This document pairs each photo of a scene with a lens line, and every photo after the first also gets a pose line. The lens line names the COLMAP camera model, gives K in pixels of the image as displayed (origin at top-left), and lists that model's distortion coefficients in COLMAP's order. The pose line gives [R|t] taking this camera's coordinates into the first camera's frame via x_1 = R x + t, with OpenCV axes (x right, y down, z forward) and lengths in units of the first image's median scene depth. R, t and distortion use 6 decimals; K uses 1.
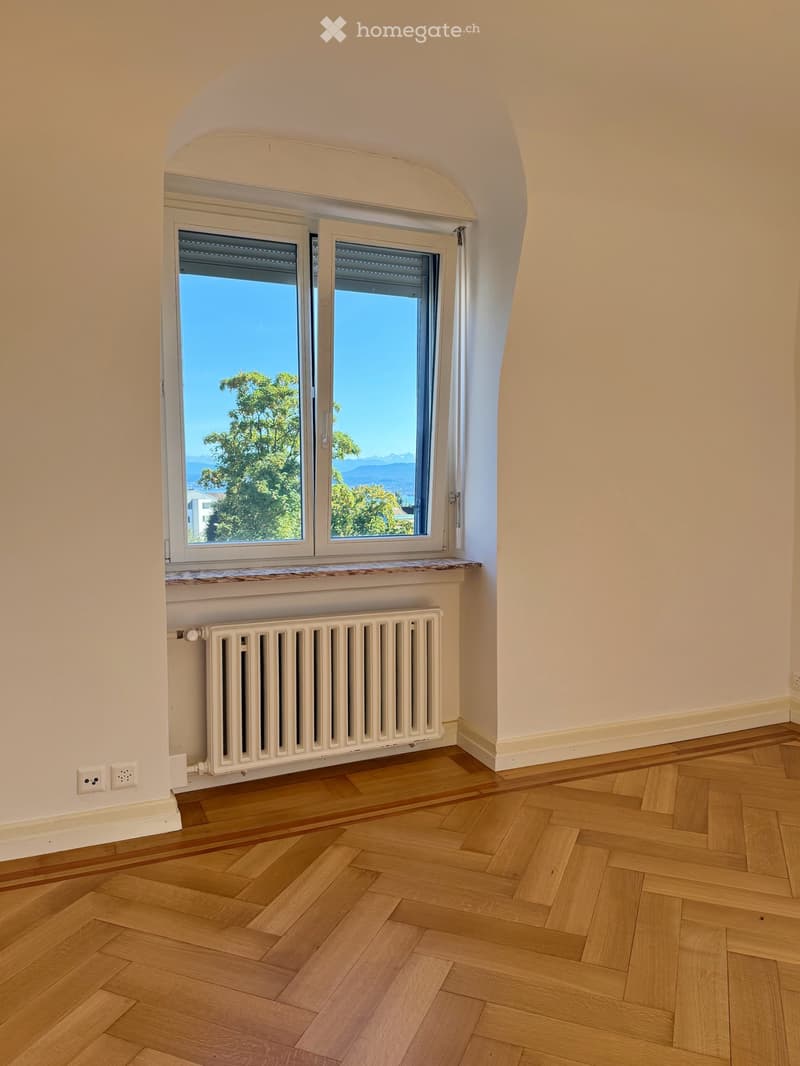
lens RADIAL K [[789.0, 0, 400.0], [0, 789.0, 533.0], [0, 0, 1]] dist [0.118034, -0.152487]
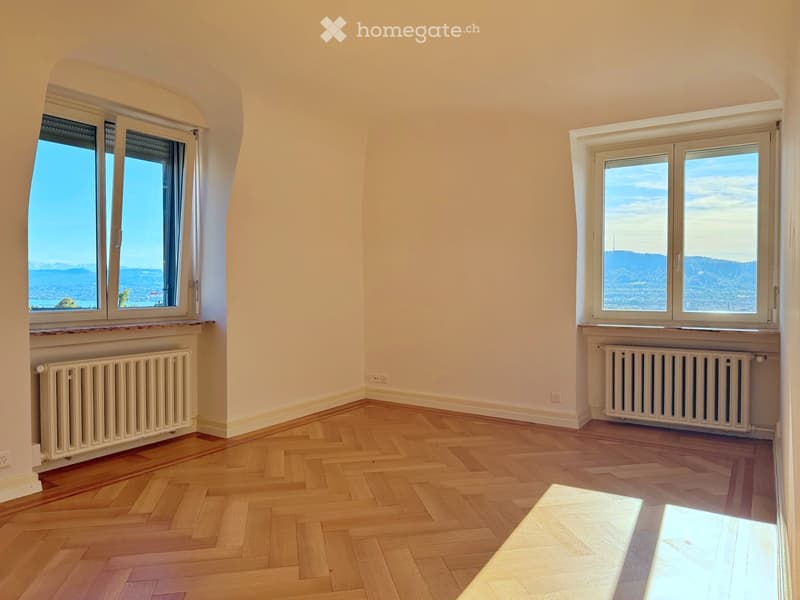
lens RADIAL K [[592.1, 0, 400.0], [0, 592.1, 300.0], [0, 0, 1]] dist [0.118034, -0.152487]
pose [[0.834719, -0.012873, 0.550526, -0.301604], [0.043262, 0.998170, -0.042255, 0.070392], [-0.548974, 0.059088, 0.833748, -0.346558]]
